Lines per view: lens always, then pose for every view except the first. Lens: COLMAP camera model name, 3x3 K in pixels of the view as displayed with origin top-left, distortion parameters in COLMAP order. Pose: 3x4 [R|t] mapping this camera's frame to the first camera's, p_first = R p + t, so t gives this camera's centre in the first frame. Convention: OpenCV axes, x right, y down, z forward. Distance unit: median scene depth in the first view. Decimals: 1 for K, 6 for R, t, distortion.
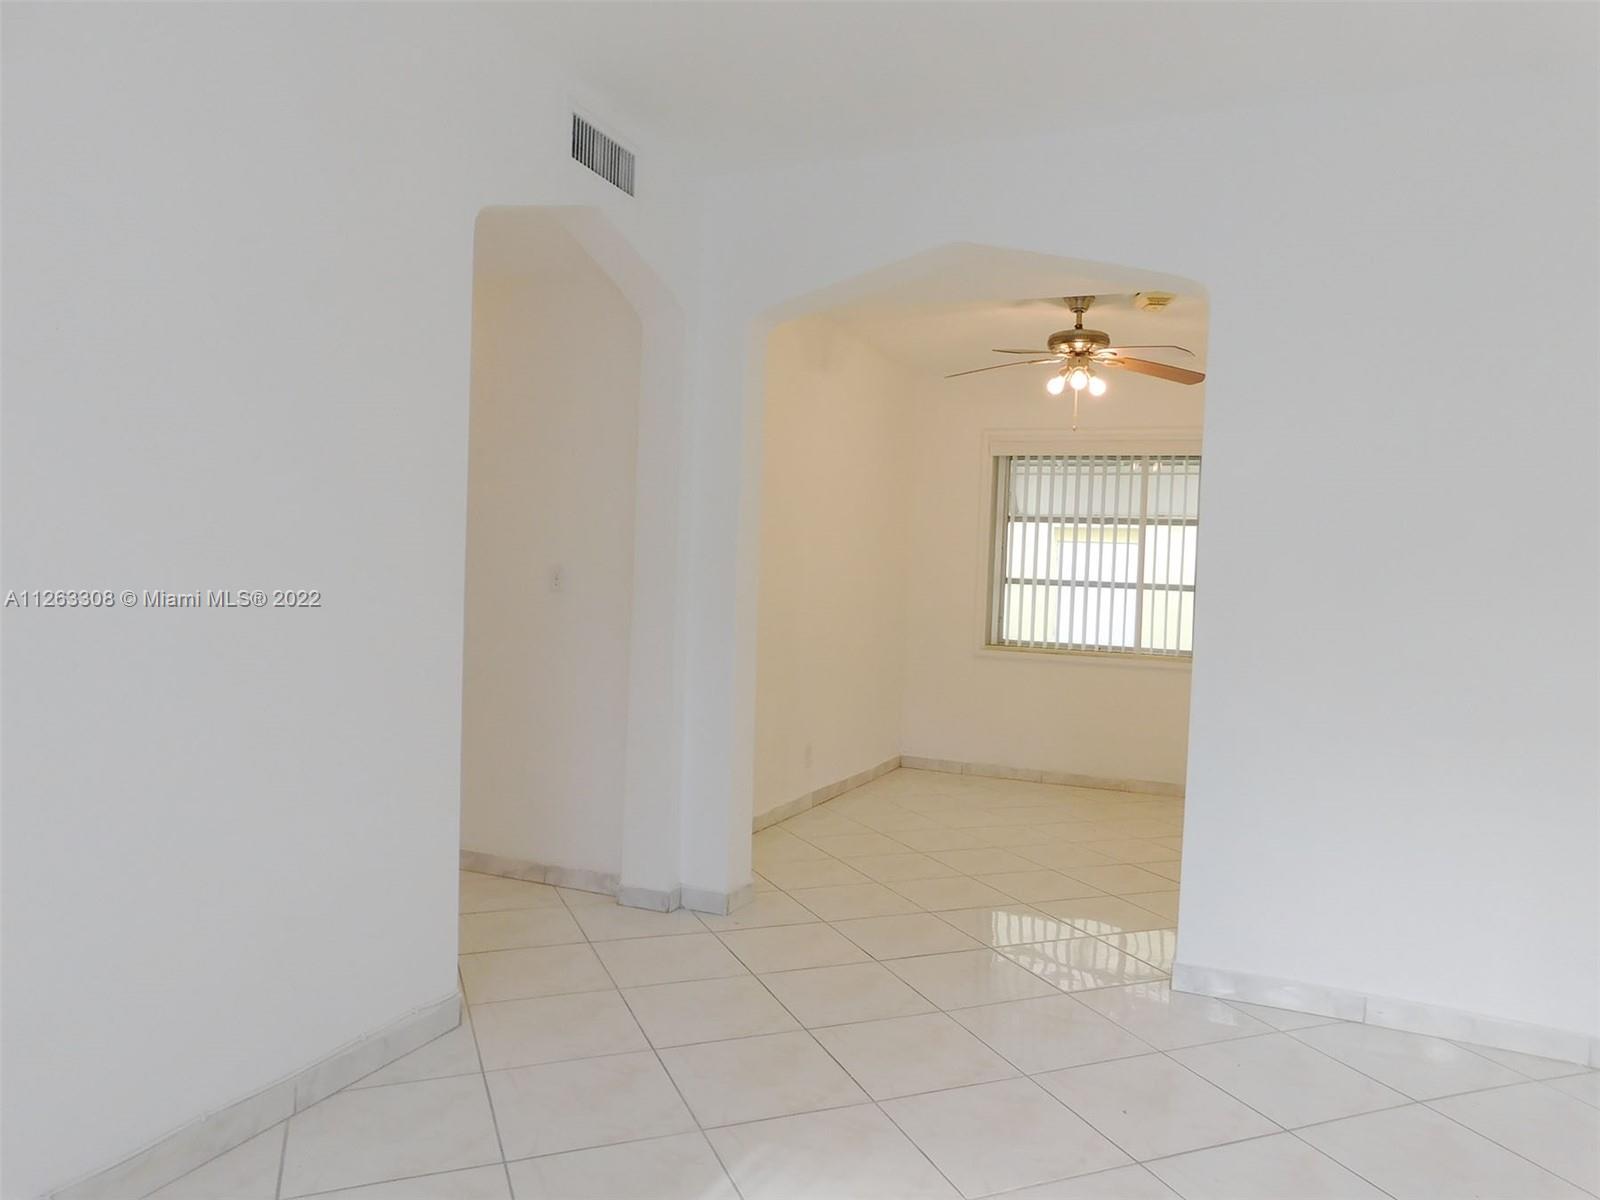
lens RADIAL K [[1072.7, 0, 776.7], [0, 1072.7, 591.4], [0, 0, 1]] dist [-0.057331, 0.052885]
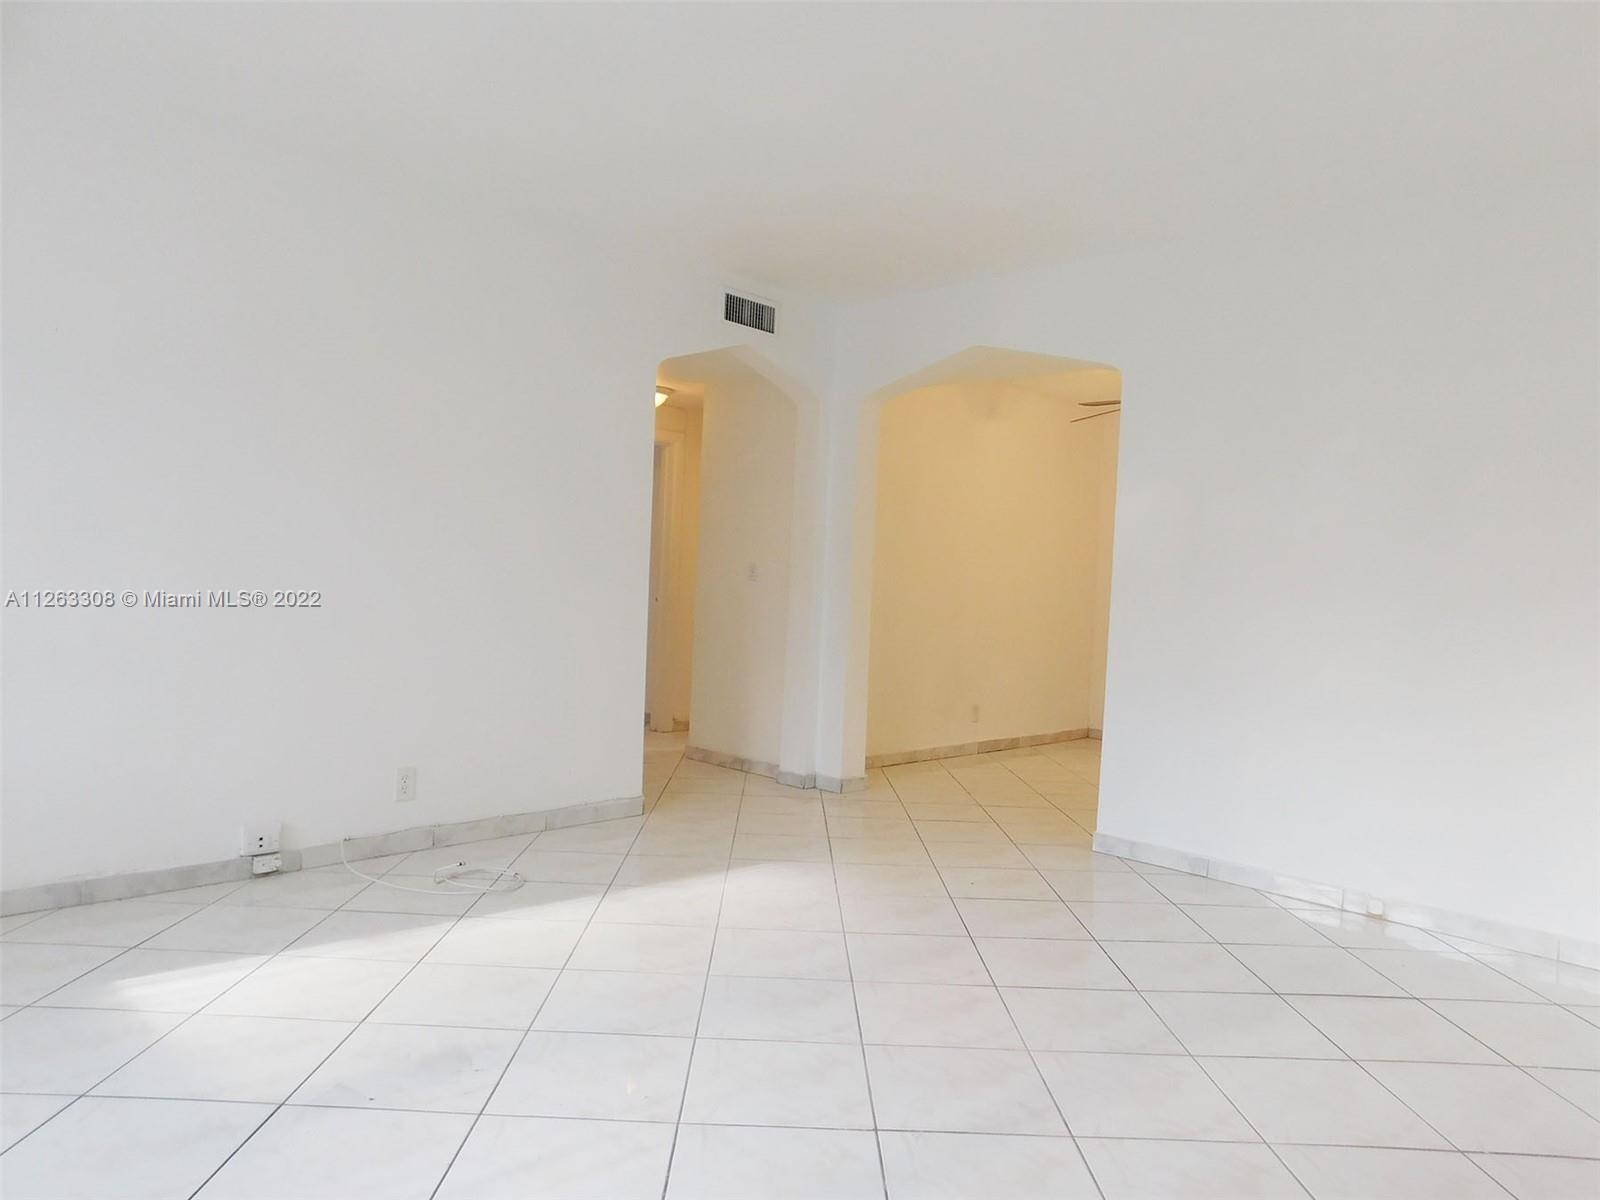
lens RADIAL K [[1072.7, 0, 792.3], [0, 1072.7, 596.7], [0, 0, 1]] dist [-0.057331, 0.052885]
pose [[0.933414, 0.012977, -0.358567, 0.274139], [-0.015859, 0.999861, -0.005097, 0.020645], [0.358451, 0.010444, 0.933490, -0.285516]]
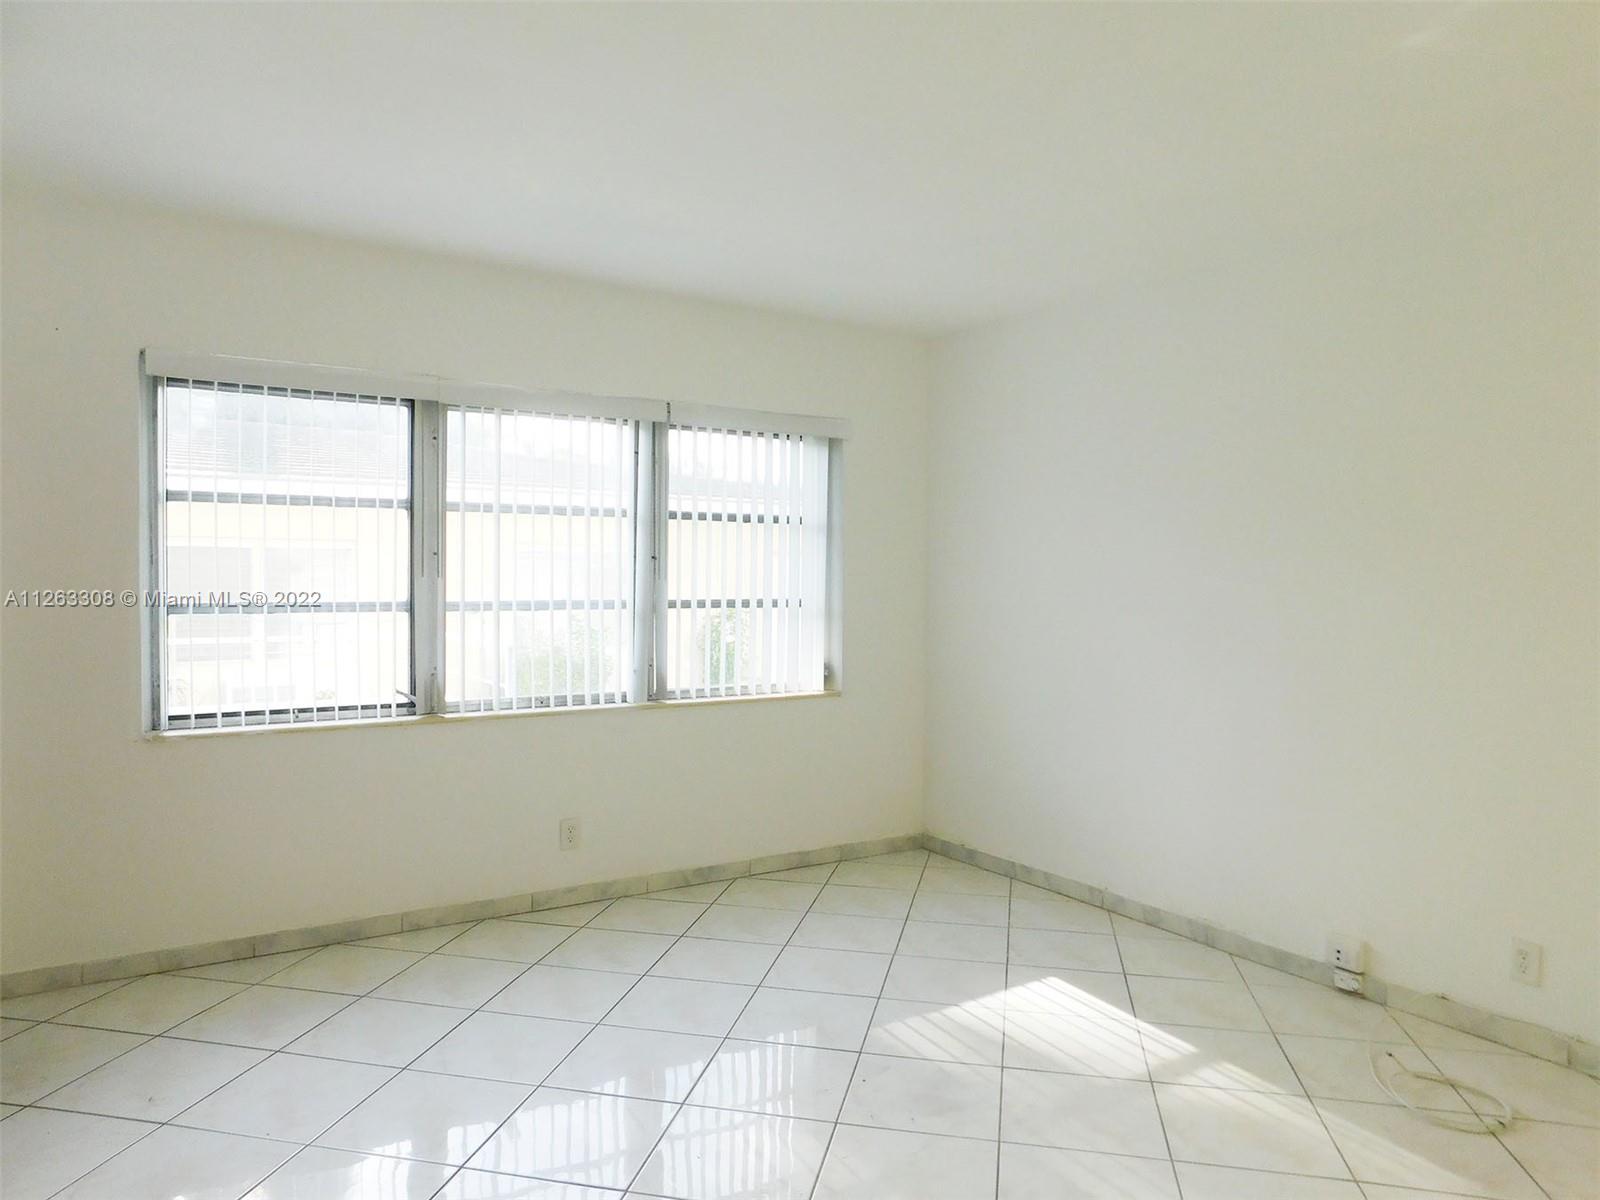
lens RADIAL K [[1072.7, 0, 791.7], [0, 1072.7, 593.9], [0, 0, 1]] dist [-0.057331, 0.052885]
pose [[-0.550838, -0.018863, -0.834399, 0.448649], [-0.035787, 0.999359, 0.001033, -0.031135], [0.833845, 0.030430, -0.551160, 0.269053]]
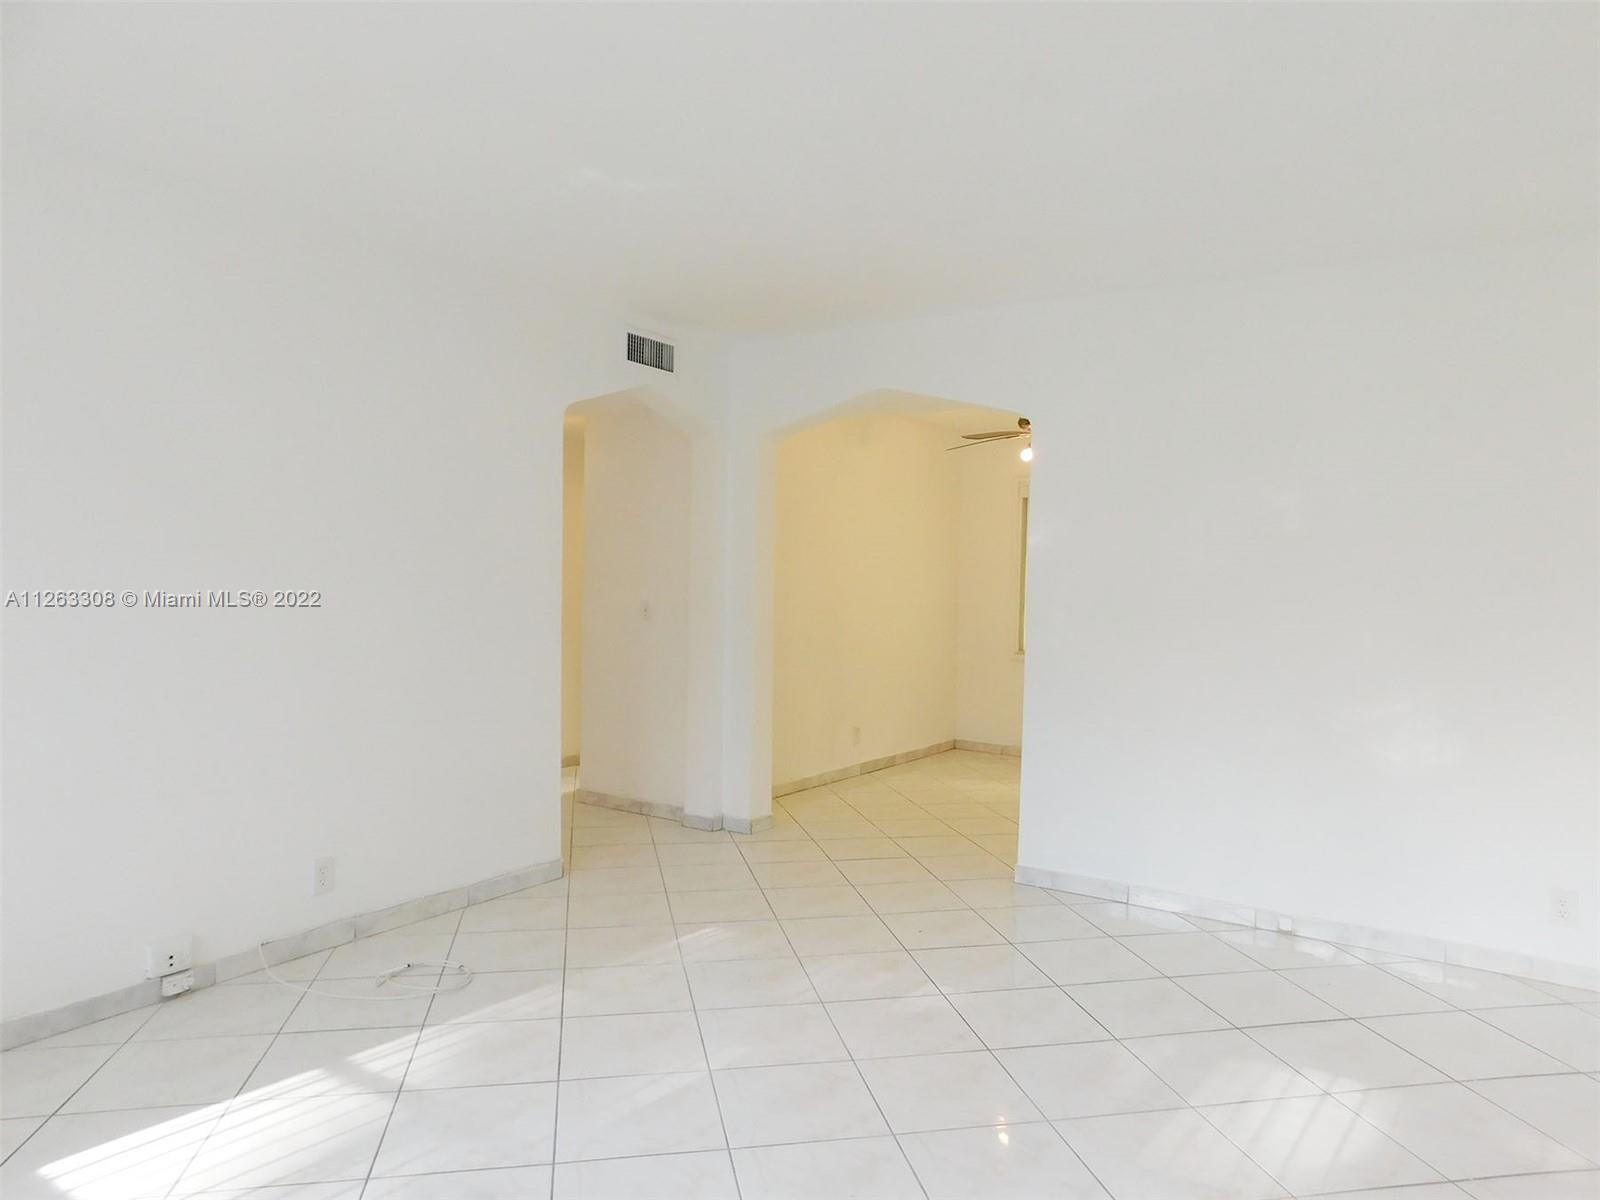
lens RADIAL K [[1072.7, 0, 791.8], [0, 1072.7, 591.6], [0, 0, 1]] dist [-0.057331, 0.052885]
pose [[0.983394, -0.013793, -0.180958, 0.183946], [0.014082, 0.999901, 0.000311, -0.025097], [0.180936, -0.002854, 0.983491, -0.303528]]
